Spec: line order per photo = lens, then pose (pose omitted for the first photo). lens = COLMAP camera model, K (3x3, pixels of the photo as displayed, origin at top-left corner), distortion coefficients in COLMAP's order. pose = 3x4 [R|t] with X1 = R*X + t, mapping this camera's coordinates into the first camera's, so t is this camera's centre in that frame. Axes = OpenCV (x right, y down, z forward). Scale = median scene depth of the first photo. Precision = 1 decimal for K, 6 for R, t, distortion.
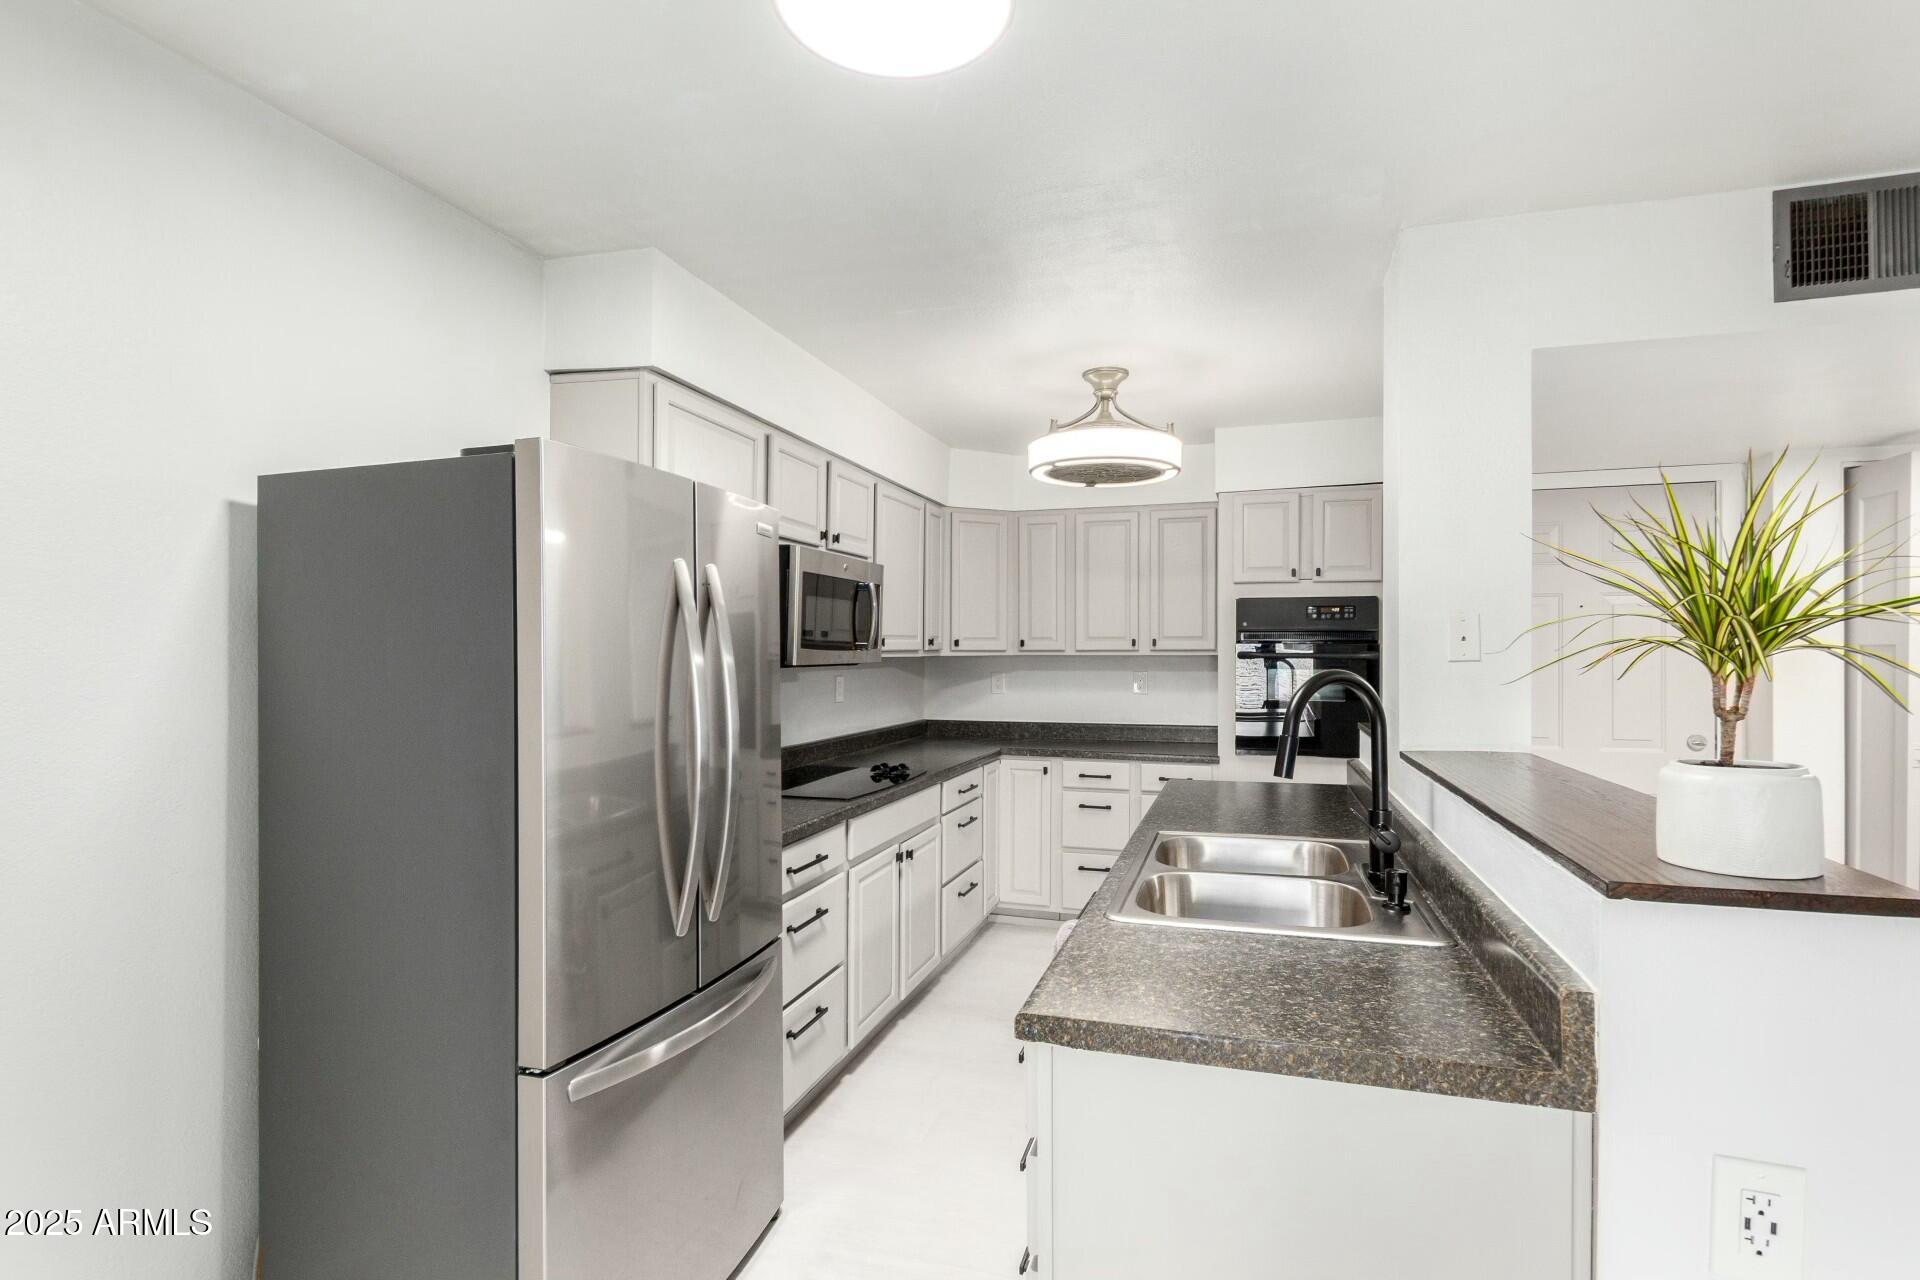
lens RADIAL K [[924.8, 0, 965.2], [0, 924.8, 657.4], [0, 0, 1]] dist [0.010452, 0.000218]
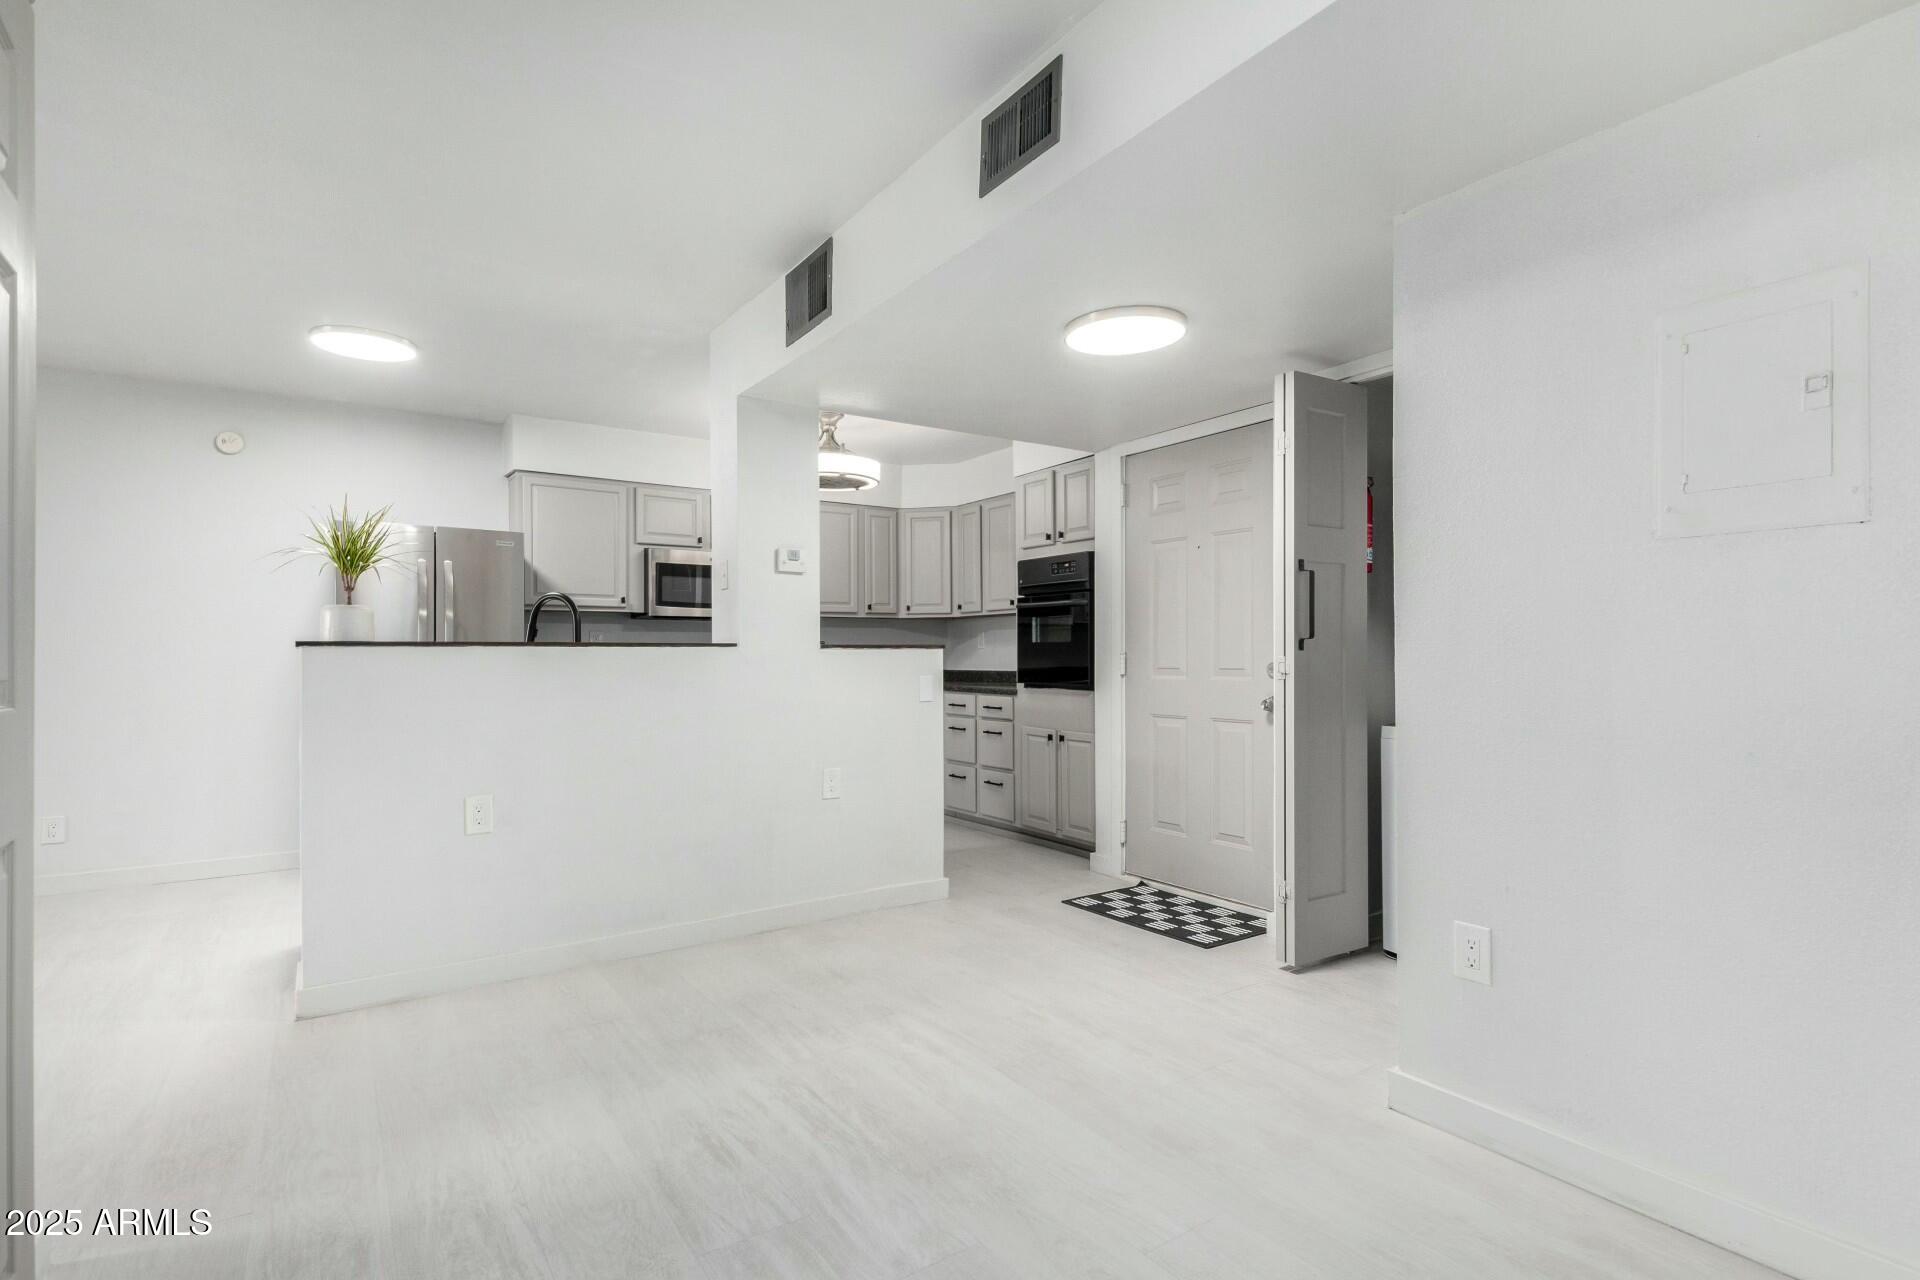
lens RADIAL K [[924.8, 0, 965.2], [0, 924.8, 657.4], [0, 0, 1]] dist [0.010452, 0.000218]
pose [[0.787394, -0.003452, -0.616440, 1.178452], [0.000418, 0.999987, -0.005066, 0.083720], [0.616450, 0.003731, 0.787386, -0.018778]]
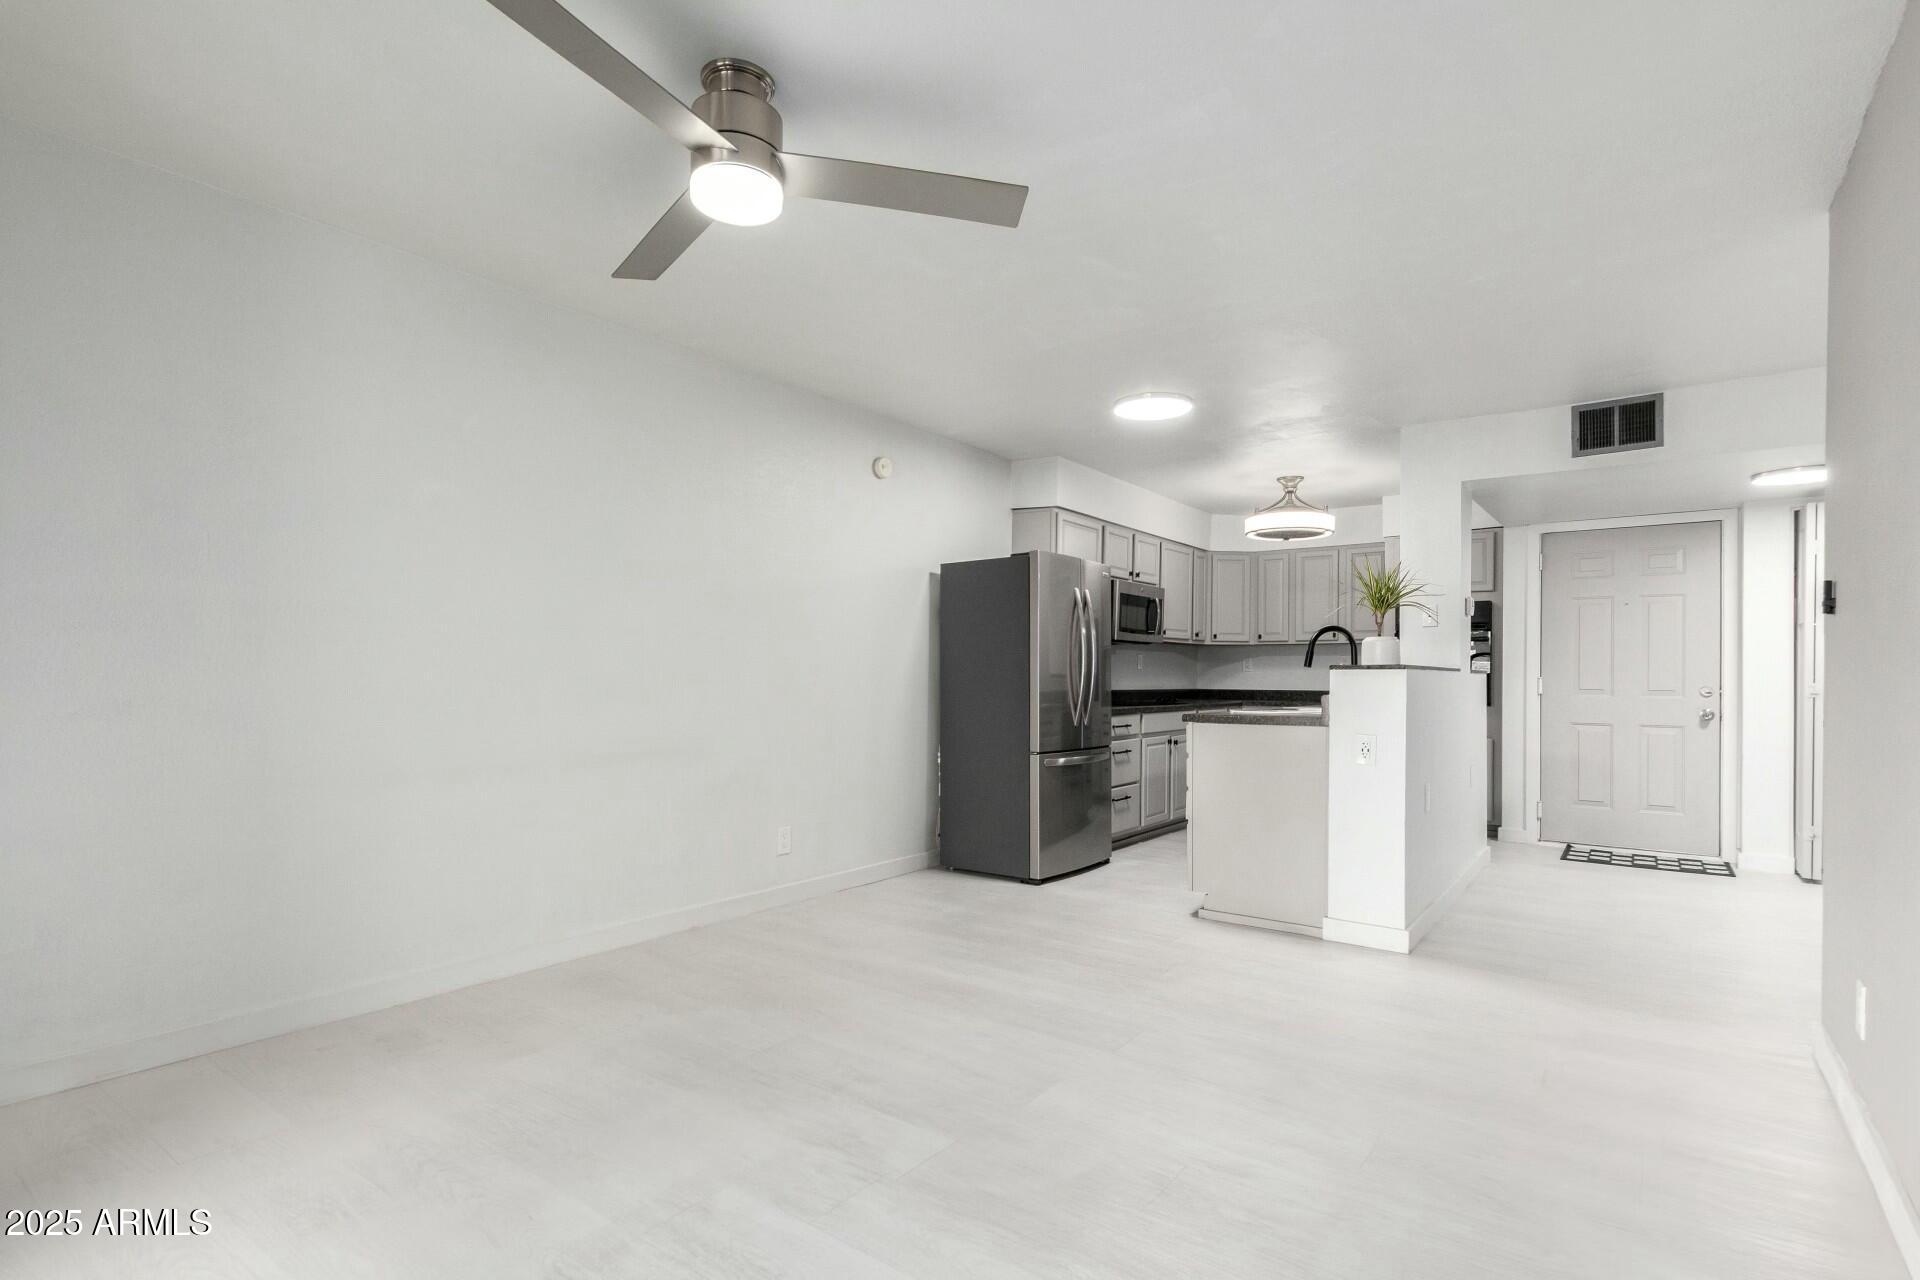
lens RADIAL K [[937.7, 0, 968.7], [0, 937.7, 663.4], [0, 0, 1]] dist [0.015289, -0.000277]
pose [[0.947233, 0.002380, -0.320537, 0.141003], [-0.009228, 0.999760, -0.019845, 0.088348], [0.320413, 0.021755, 0.947028, -0.873864]]
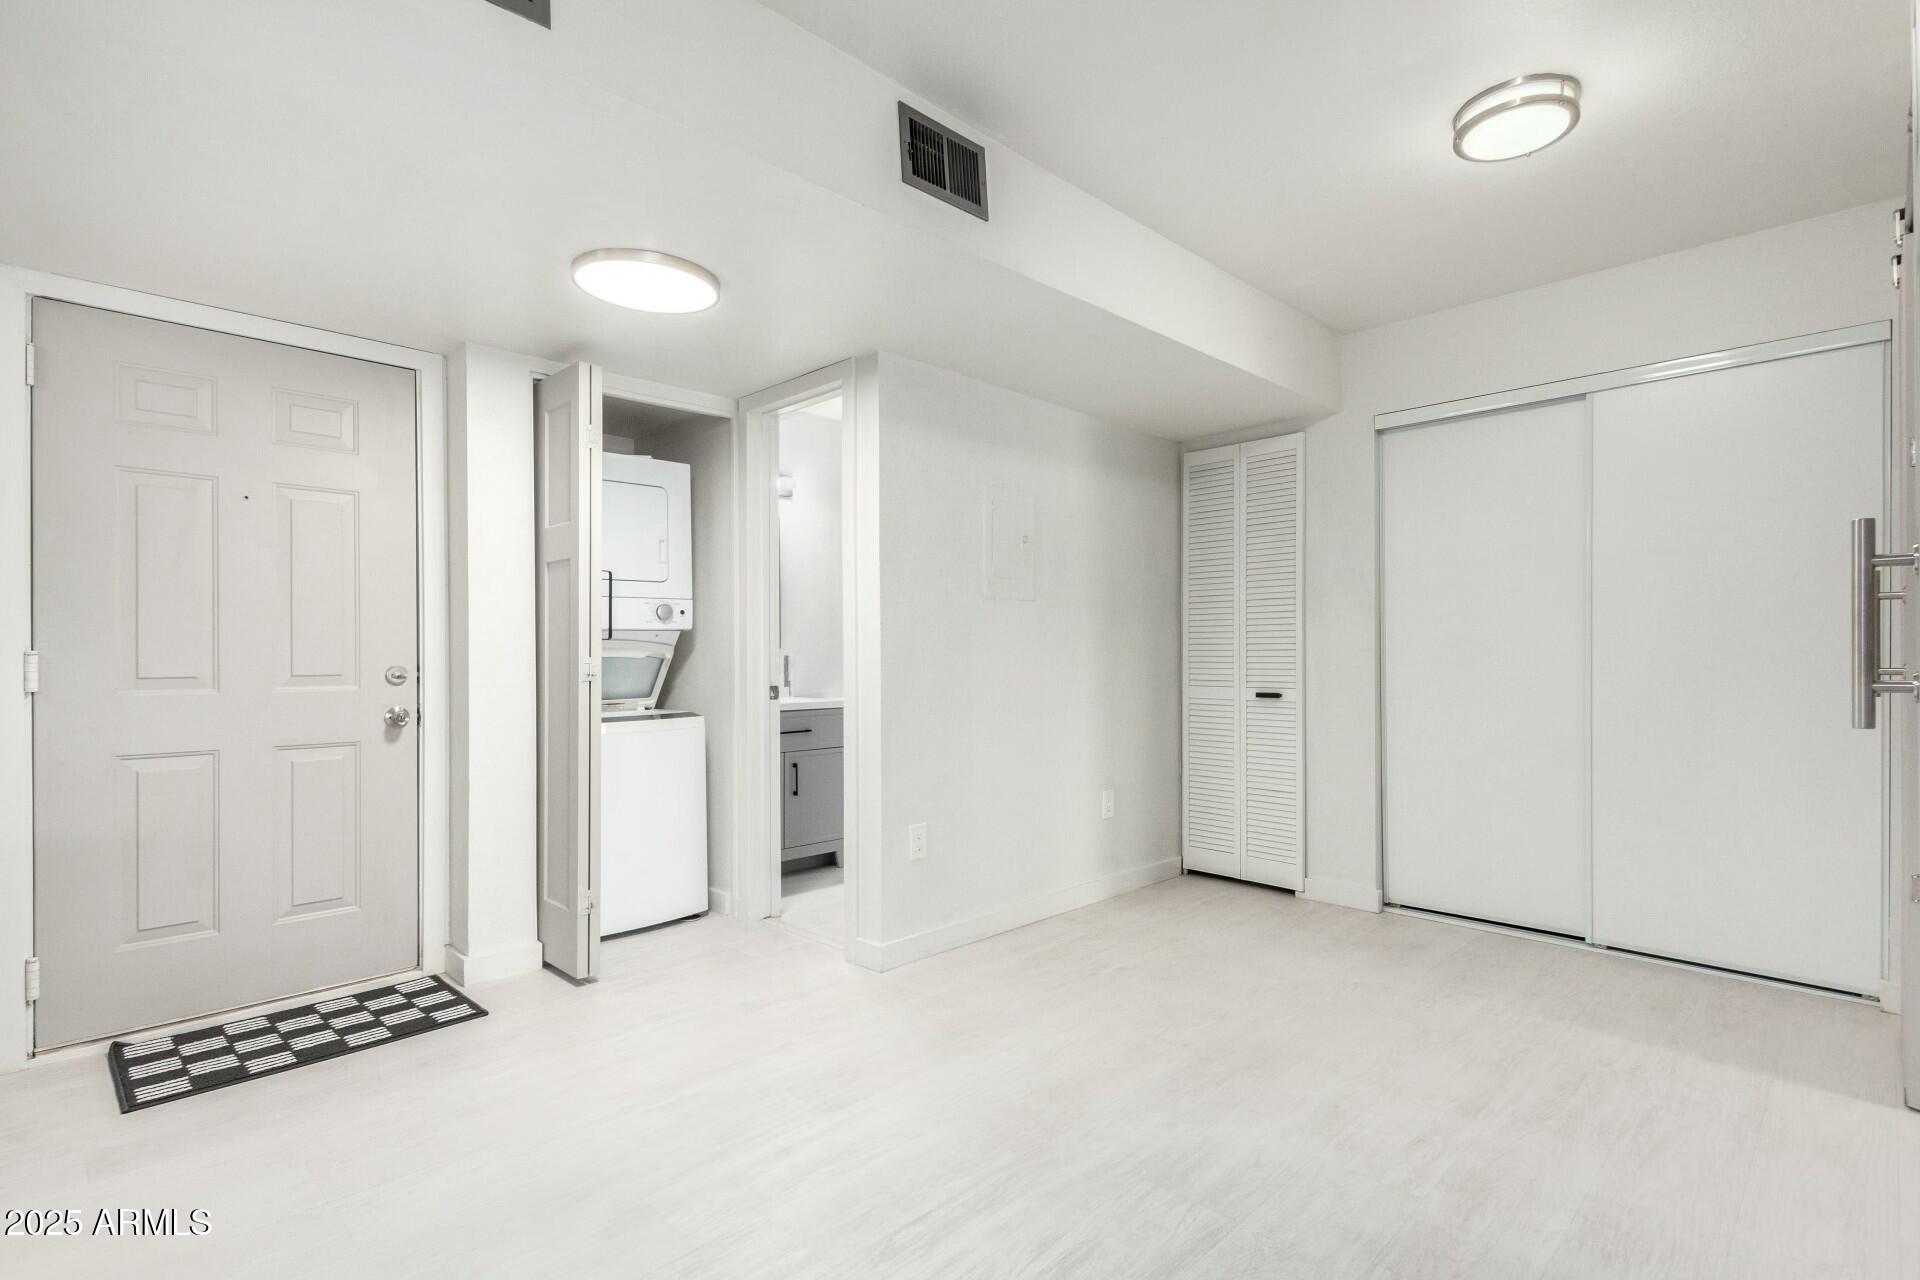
lens RADIAL K [[917.5, 0, 966.6], [0, 917.5, 657.9], [0, 0, 1]] dist [0.004707, -0.000256]
pose [[0.456780, -0.005236, 0.889564, 0.289480], [0.010634, 0.999943, 0.000425, 0.082178], [-0.889516, 0.009265, 0.456810, 0.169786]]
